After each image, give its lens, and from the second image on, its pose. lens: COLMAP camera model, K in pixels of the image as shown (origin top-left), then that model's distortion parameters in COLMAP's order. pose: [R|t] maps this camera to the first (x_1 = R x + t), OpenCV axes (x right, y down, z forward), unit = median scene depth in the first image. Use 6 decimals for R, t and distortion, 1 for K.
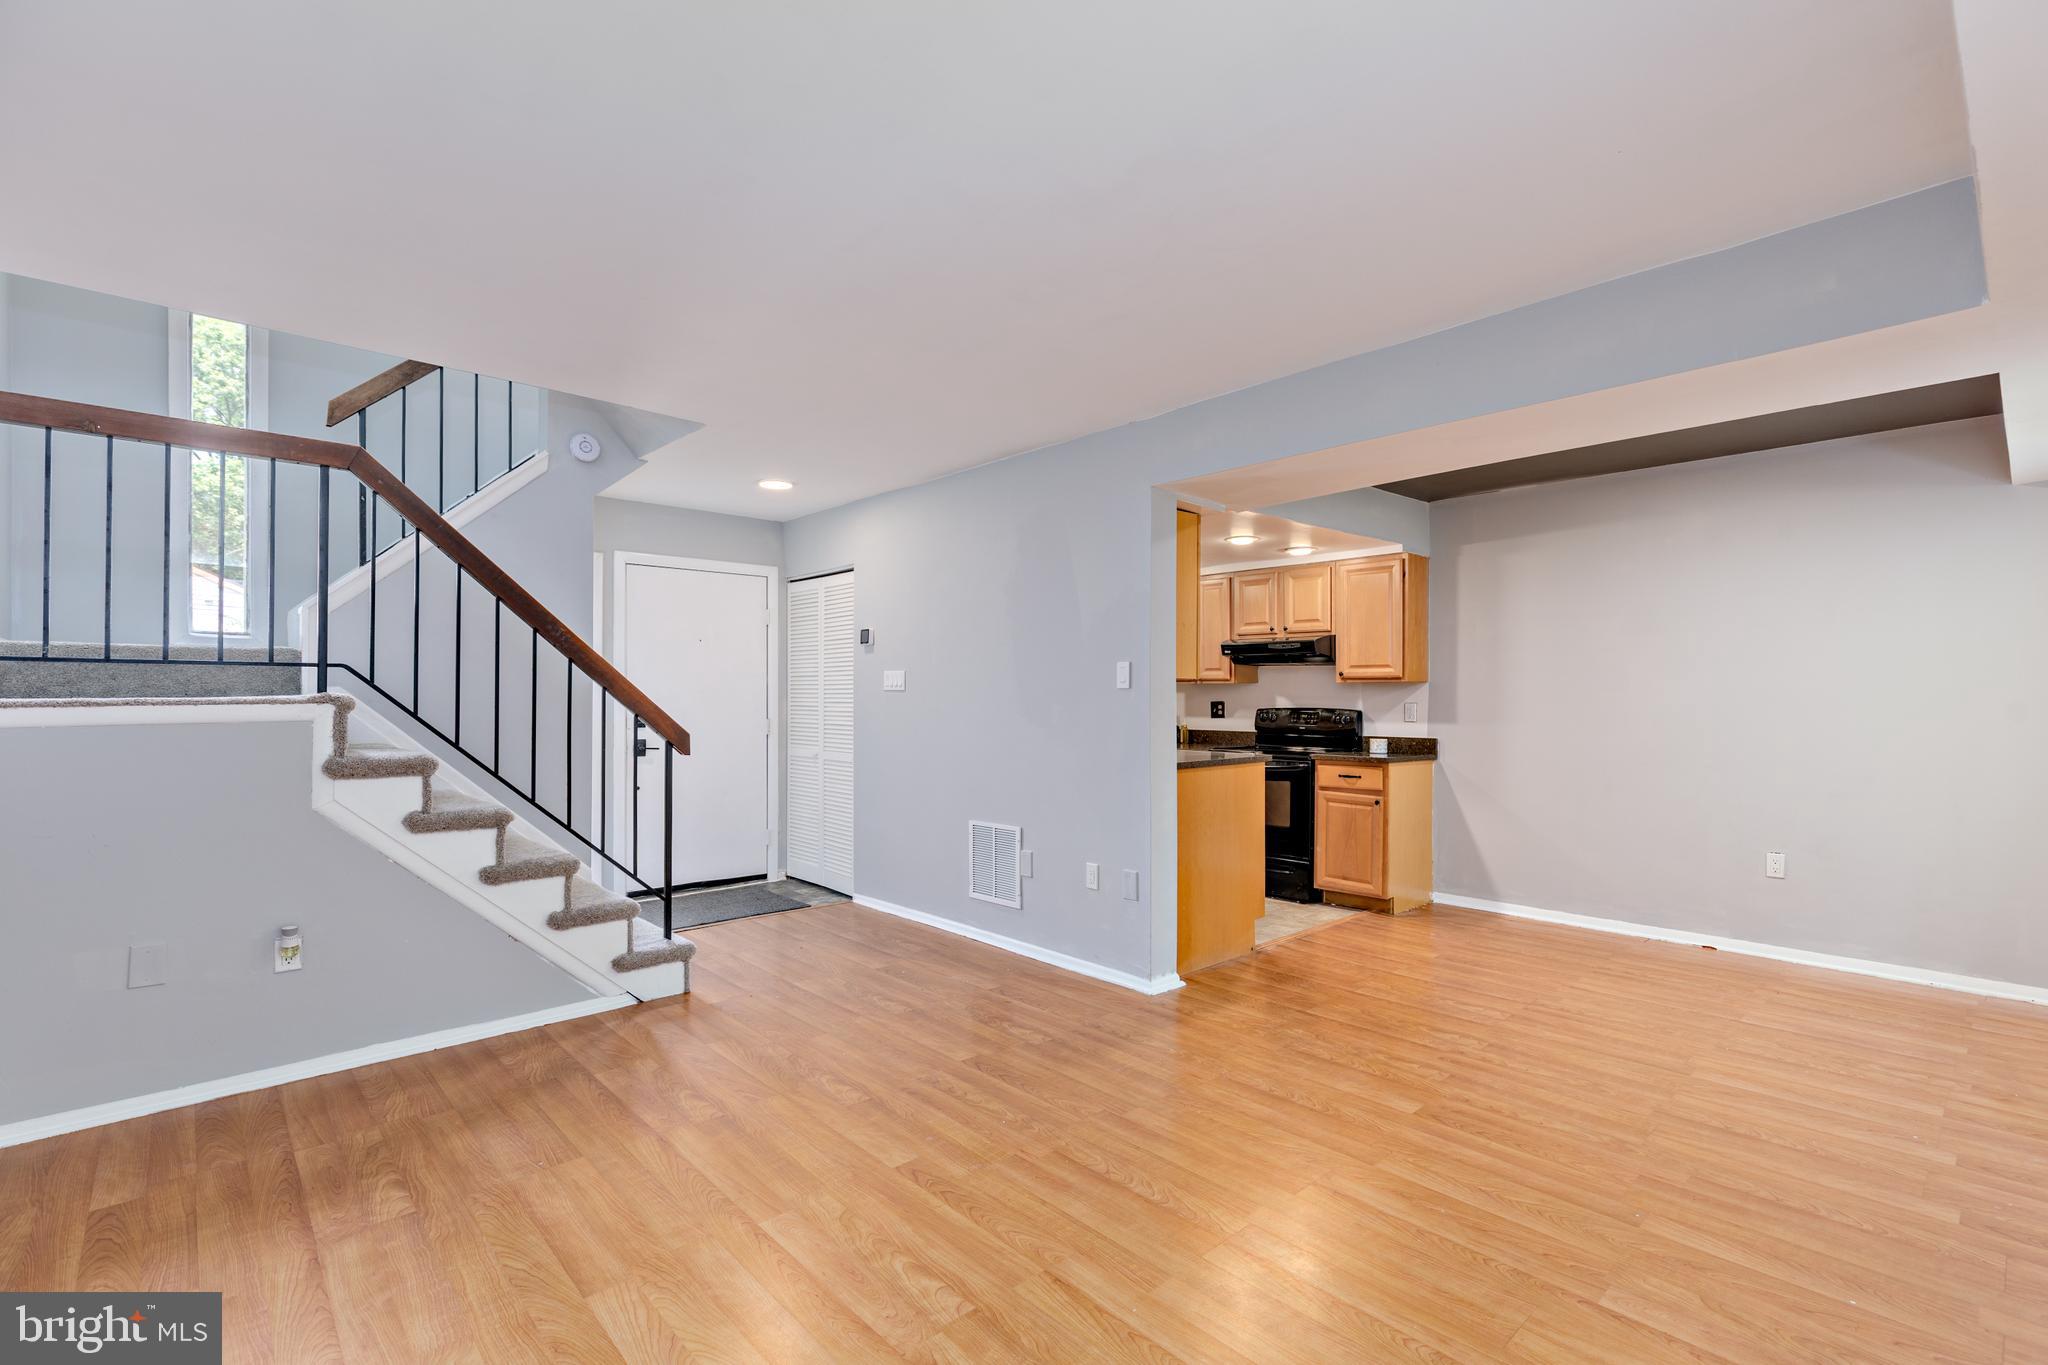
lens RADIAL K [[919.7, 0, 1034.9], [0, 919.7, 695.6], [0, 0, 1]] dist [0.010581, -0.002130]
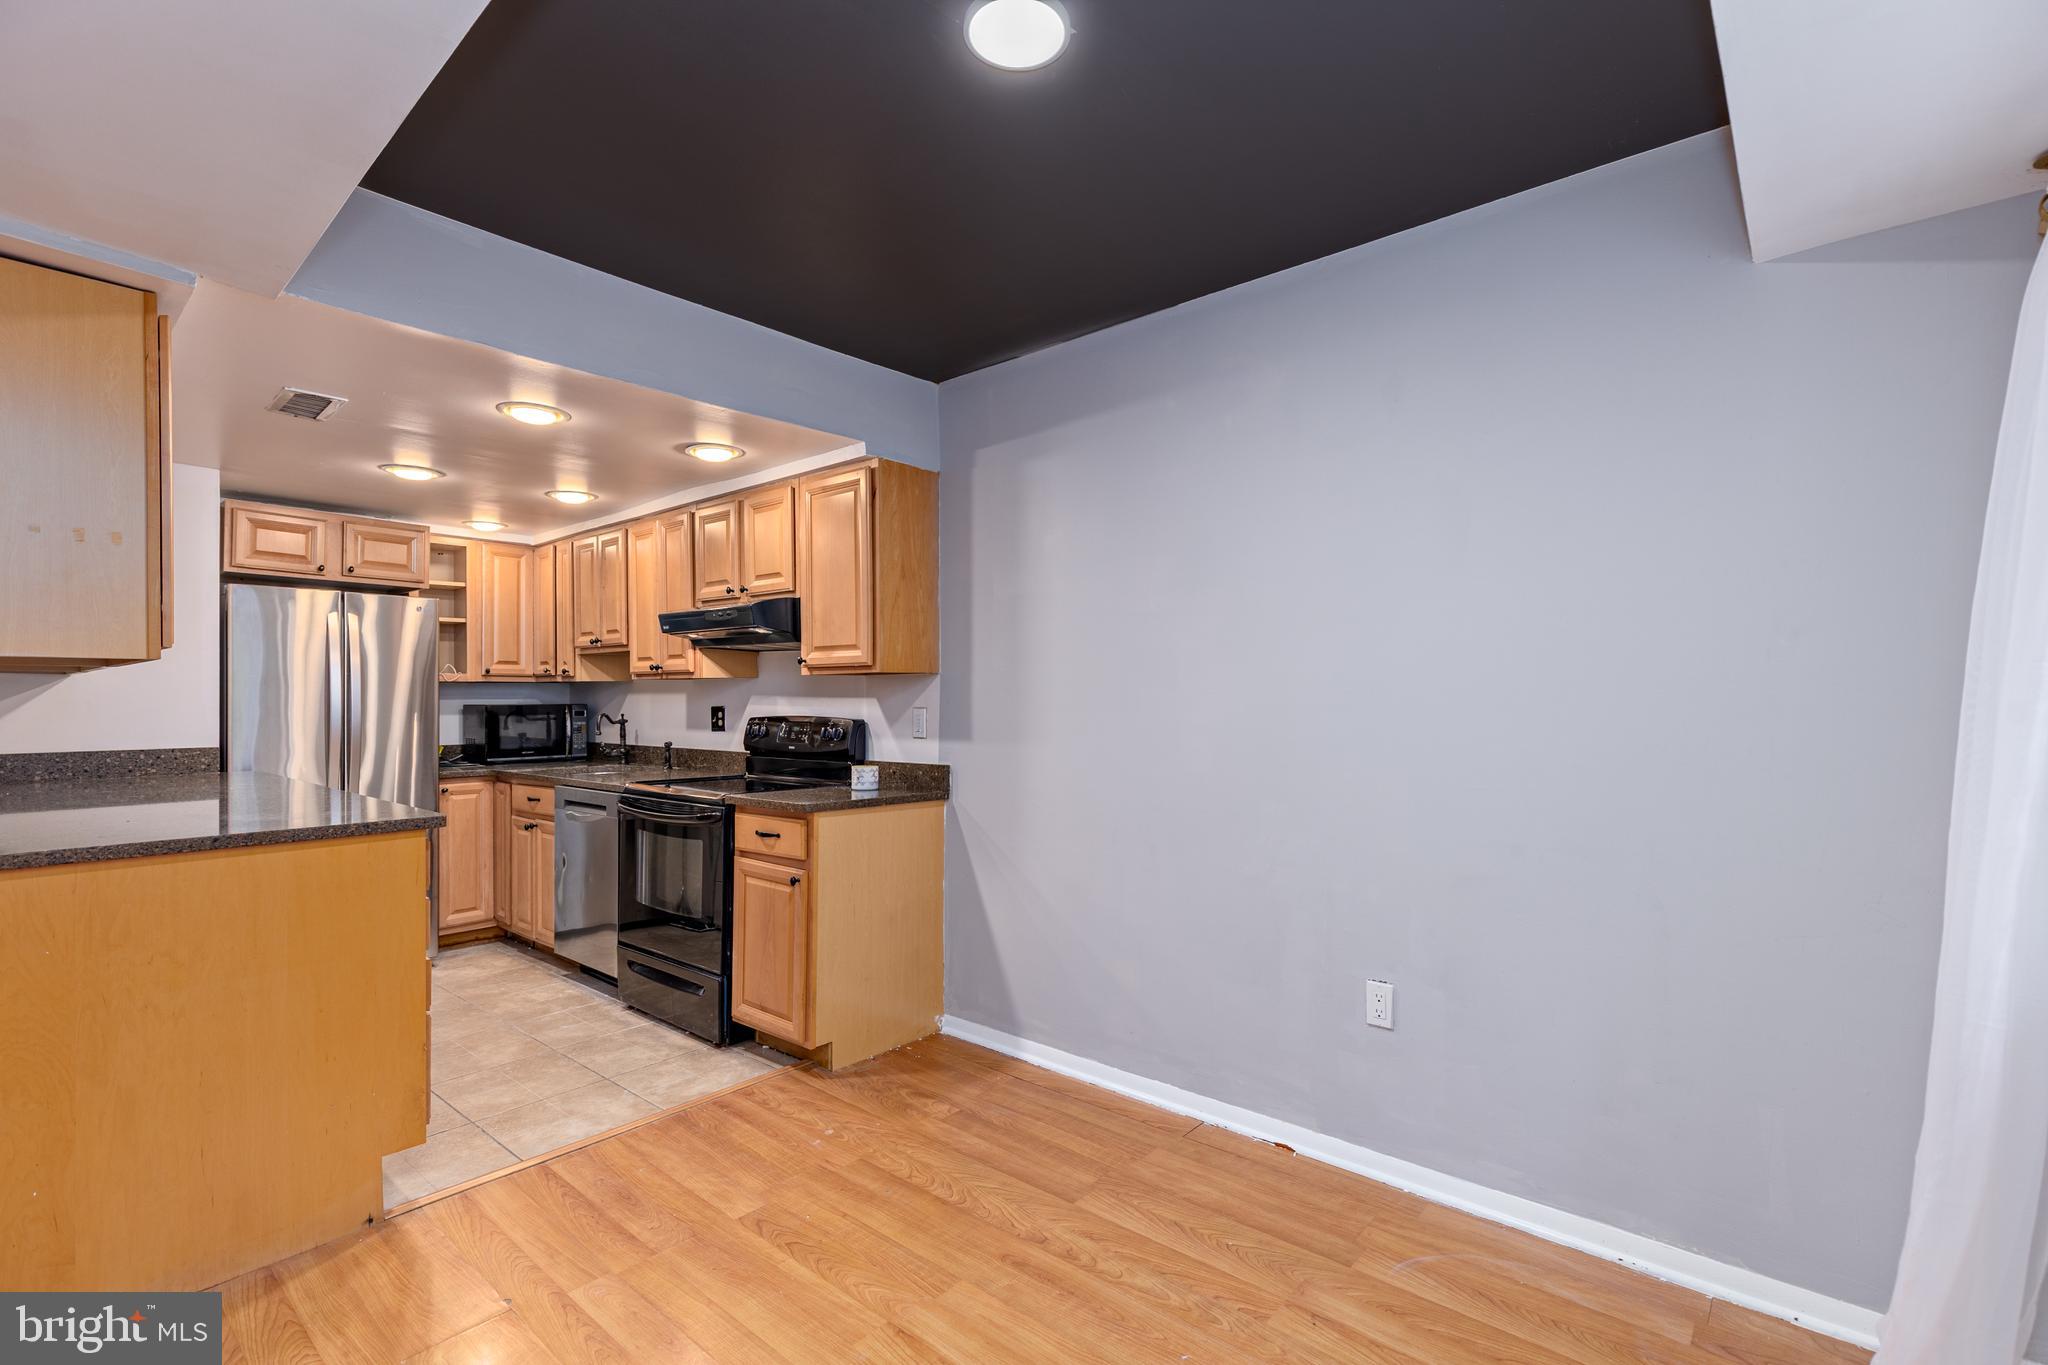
lens RADIAL K [[919.7, 0, 1038.6], [0, 919.7, 695.6], [0, 0, 1]] dist [0.010581, -0.002130]
pose [[0.993121, -0.003333, 0.117045, 0.698128], [0.003642, 0.999990, -0.002430, 0.002454], [-0.117036, 0.002840, 0.993124, 0.627398]]
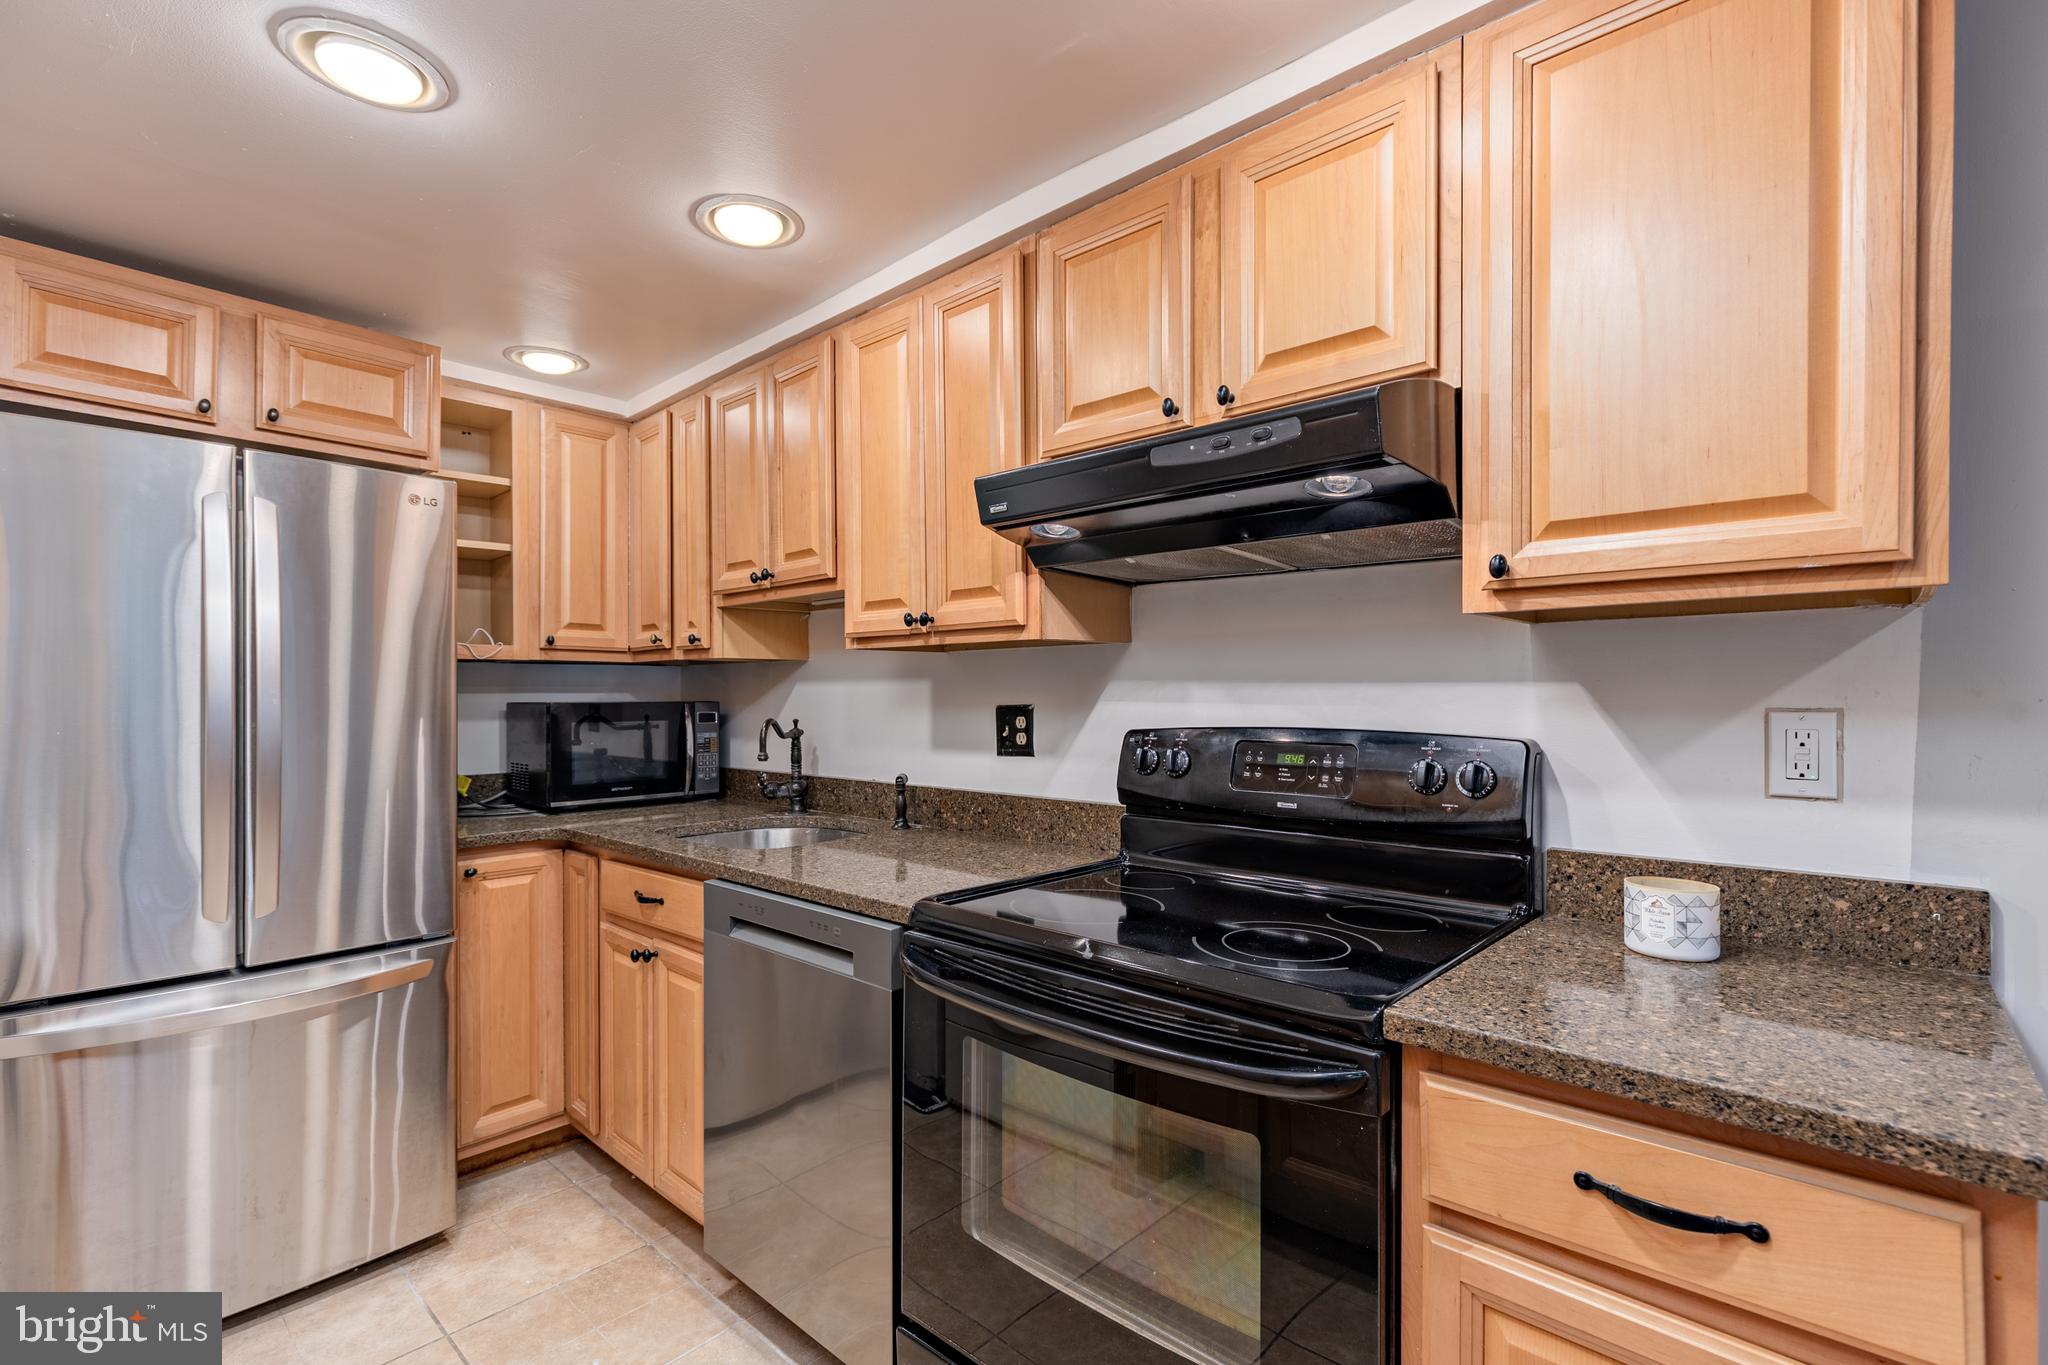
lens RADIAL K [[919.7, 0, 1037.2], [0, 919.7, 695.1], [0, 0, 1]] dist [0.010581, -0.002130]
pose [[0.996673, -0.004260, 0.081396, 0.359314], [0.004351, 0.999990, -0.000943, 0.006658], [-0.081391, 0.001294, 0.996681, 1.347752]]
